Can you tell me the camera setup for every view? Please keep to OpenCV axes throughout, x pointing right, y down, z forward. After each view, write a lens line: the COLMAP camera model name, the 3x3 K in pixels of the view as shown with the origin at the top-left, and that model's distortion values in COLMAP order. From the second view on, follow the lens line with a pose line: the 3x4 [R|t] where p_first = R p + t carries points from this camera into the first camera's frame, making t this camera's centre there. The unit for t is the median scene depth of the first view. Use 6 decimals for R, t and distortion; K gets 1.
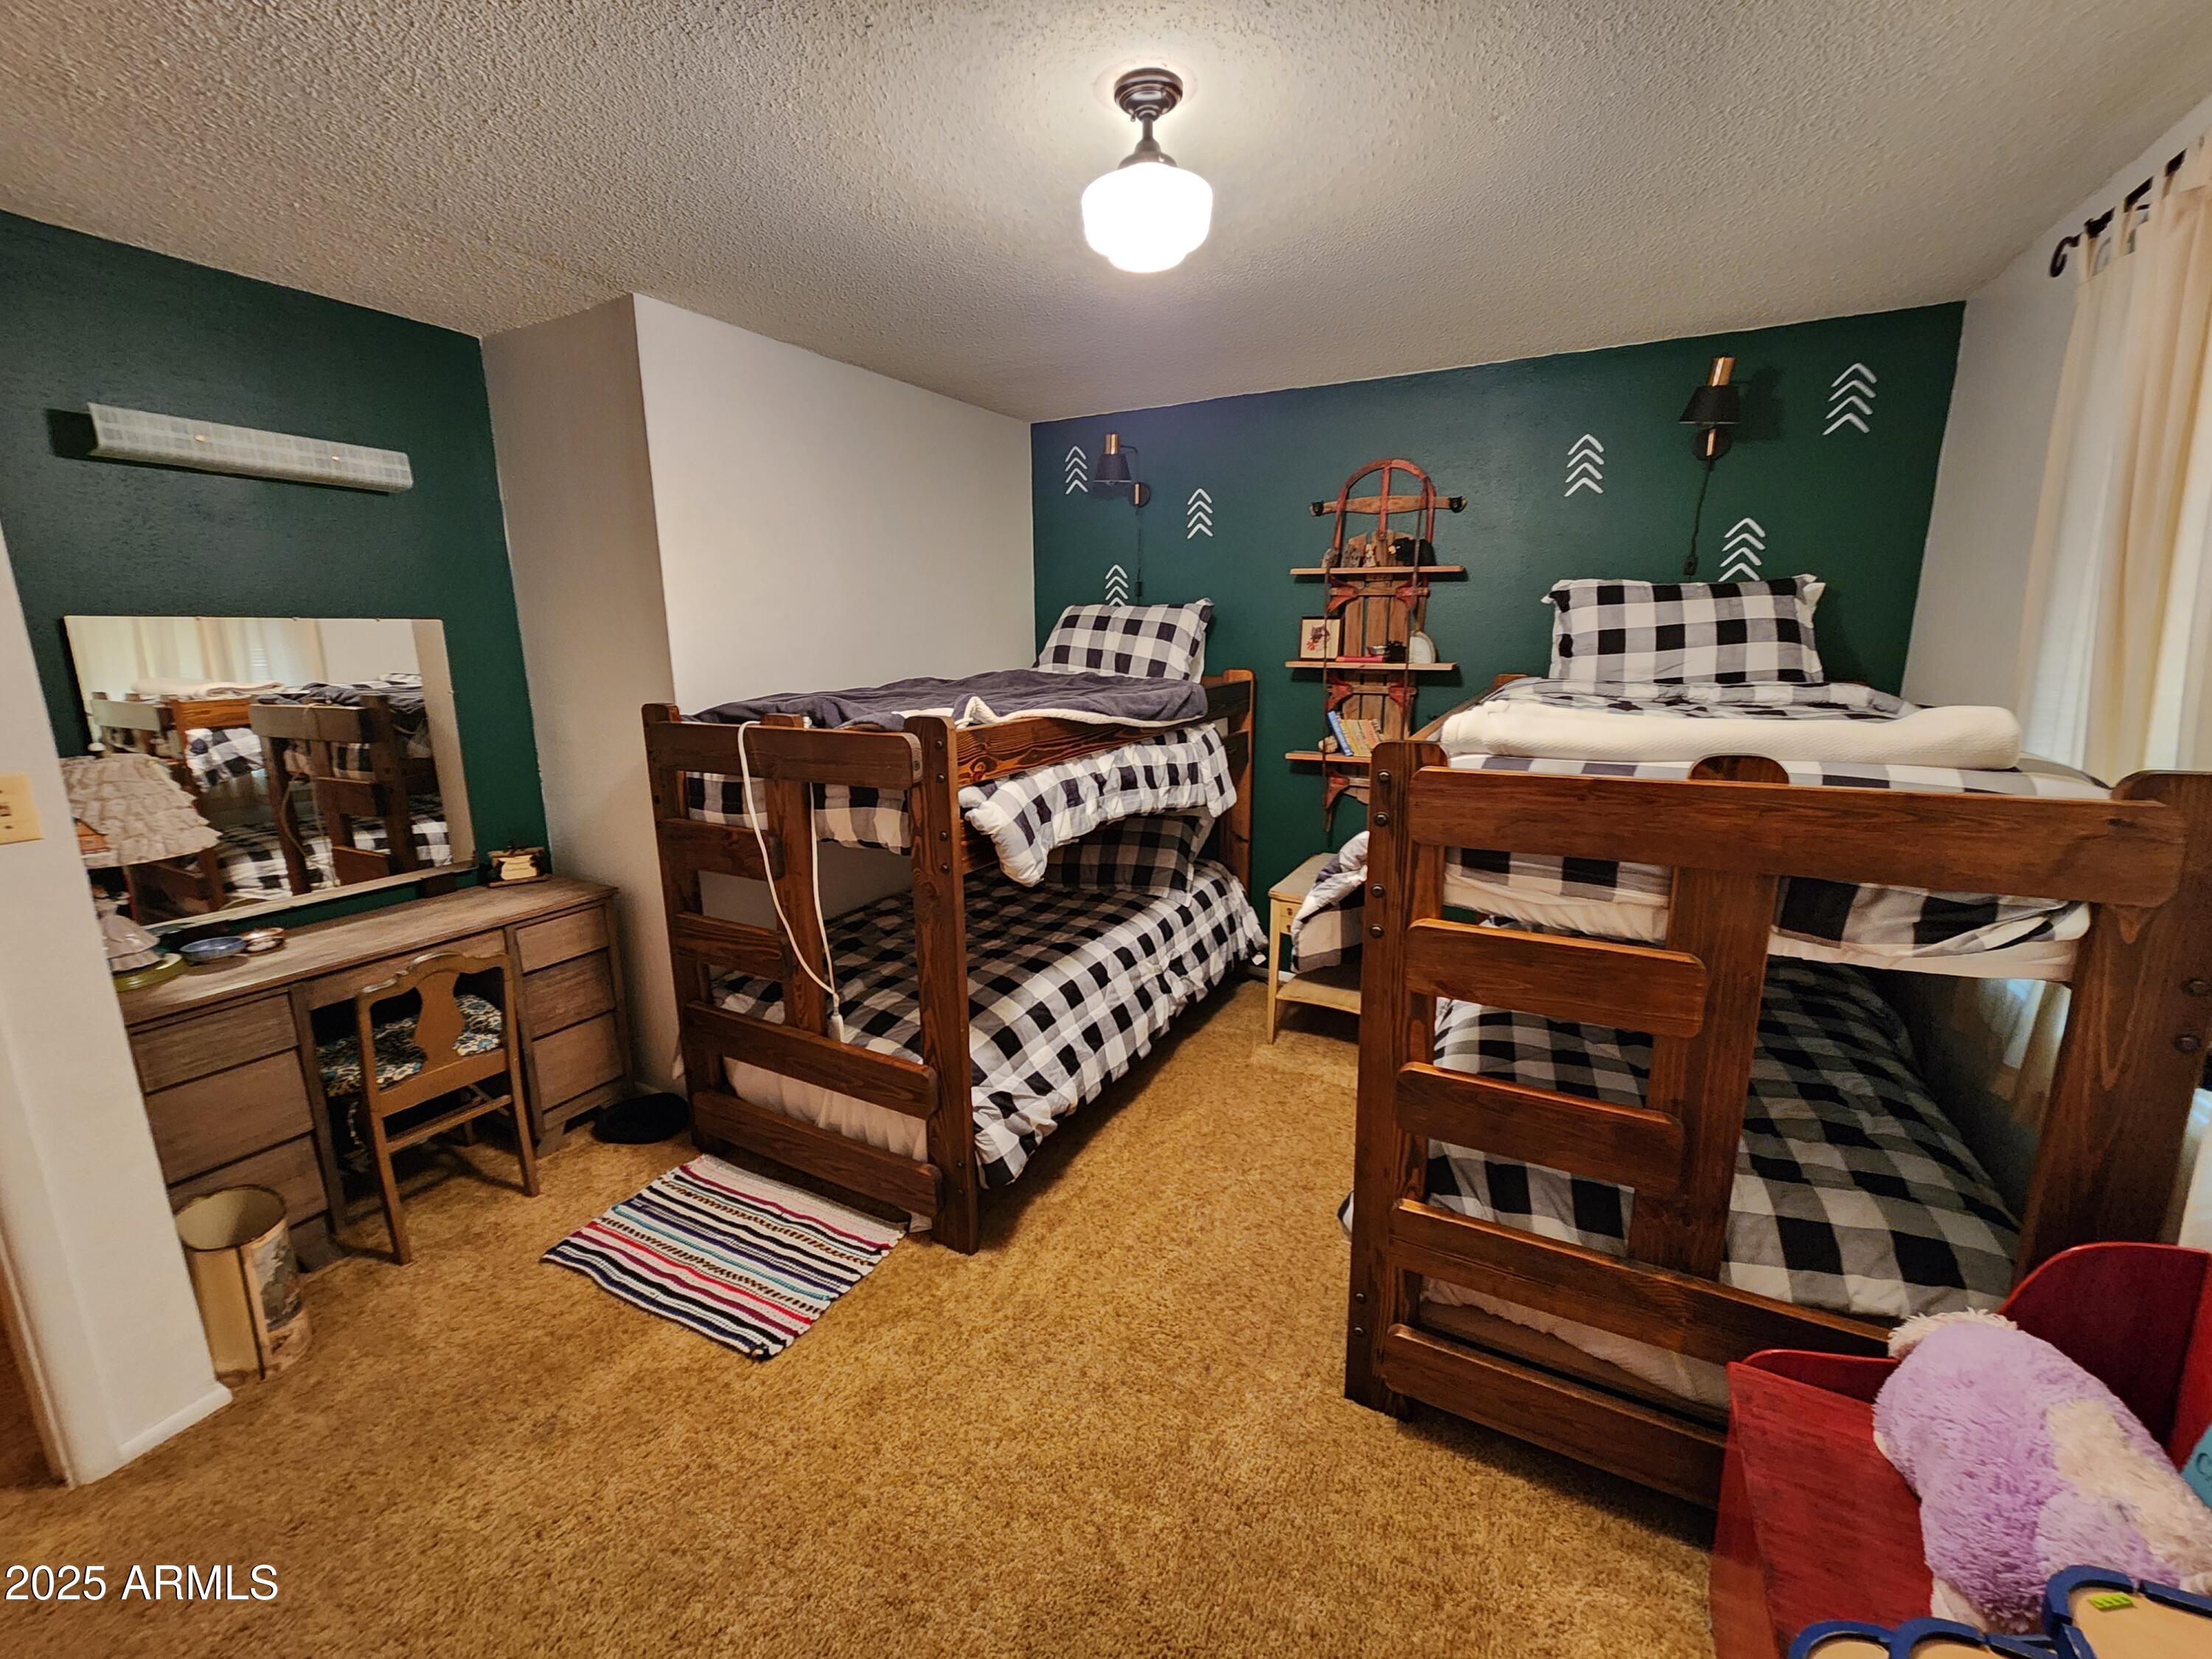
lens RADIAL K [[902.2, 0, 1102.2], [0, 902.2, 821.7], [0, 0, 1]] dist [-0.000612, -0.001841]
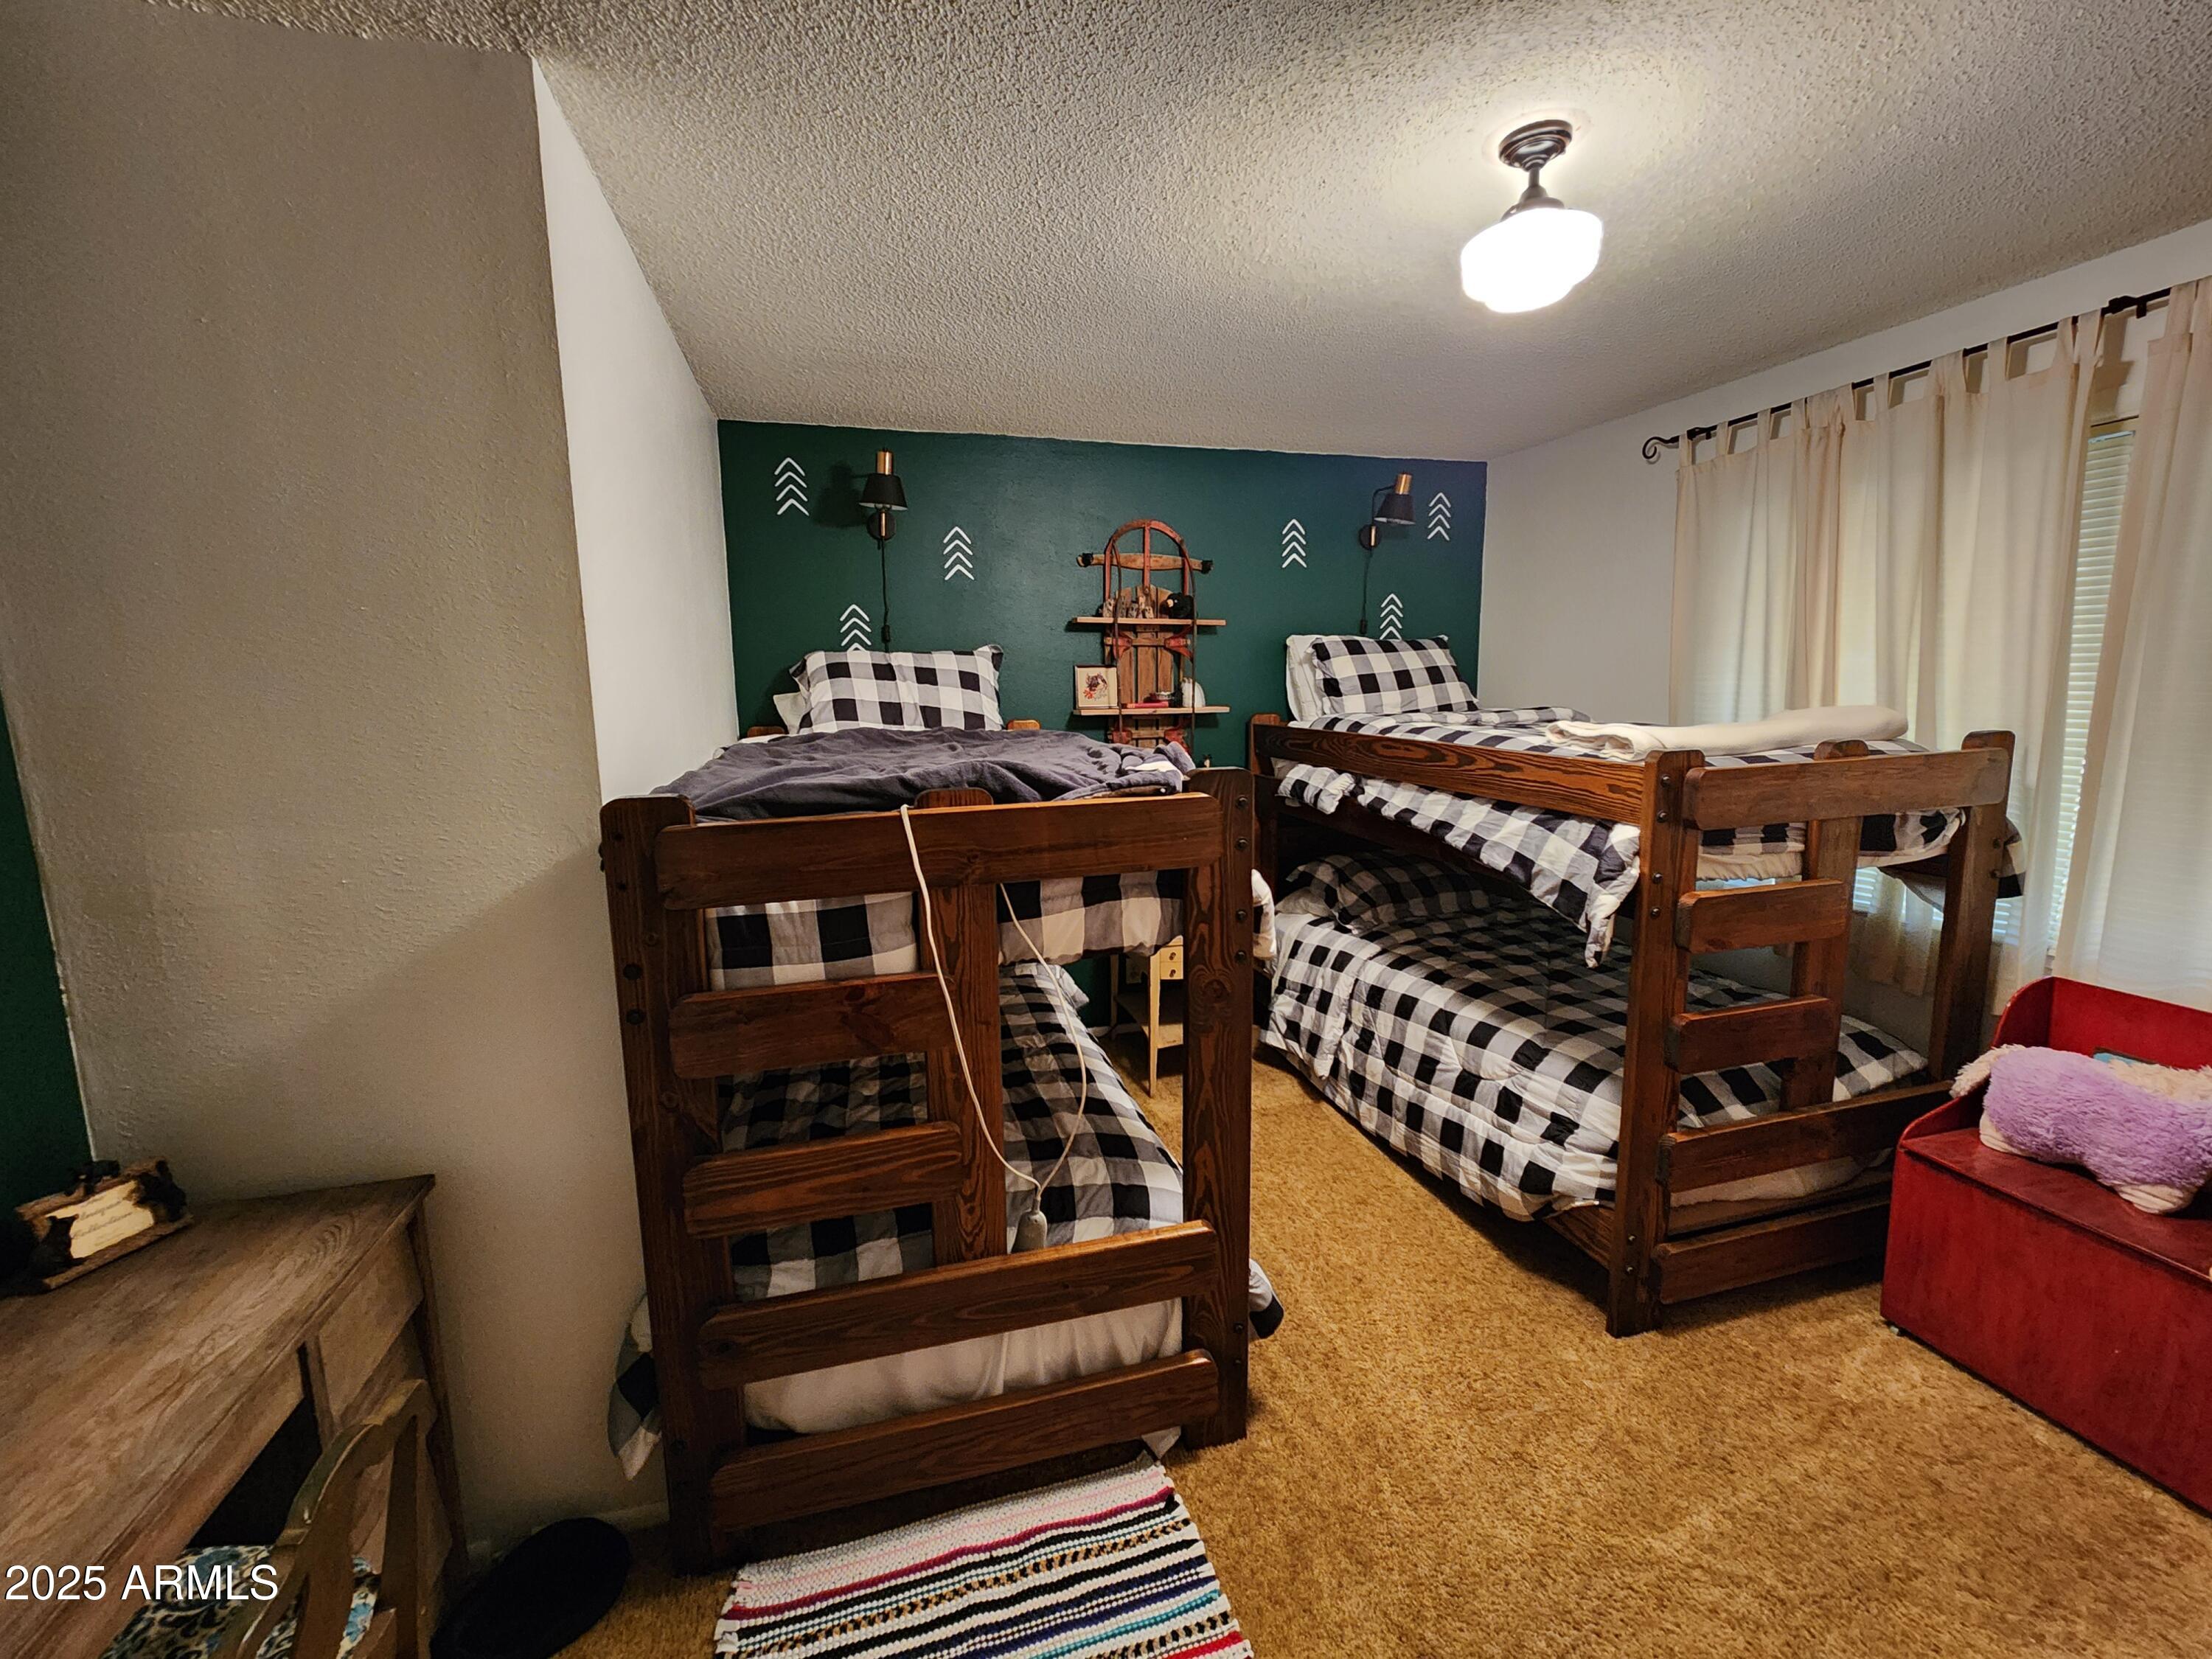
lens RADIAL K [[902.2, 0, 1109.7], [0, 902.2, 820.4], [0, 0, 1]] dist [-0.000612, -0.001841]
pose [[0.721994, -0.109154, 0.683235, -0.603056], [0.157423, 0.987494, -0.008590, -0.060054], [-0.673753, 0.113759, 0.730148, 0.363614]]
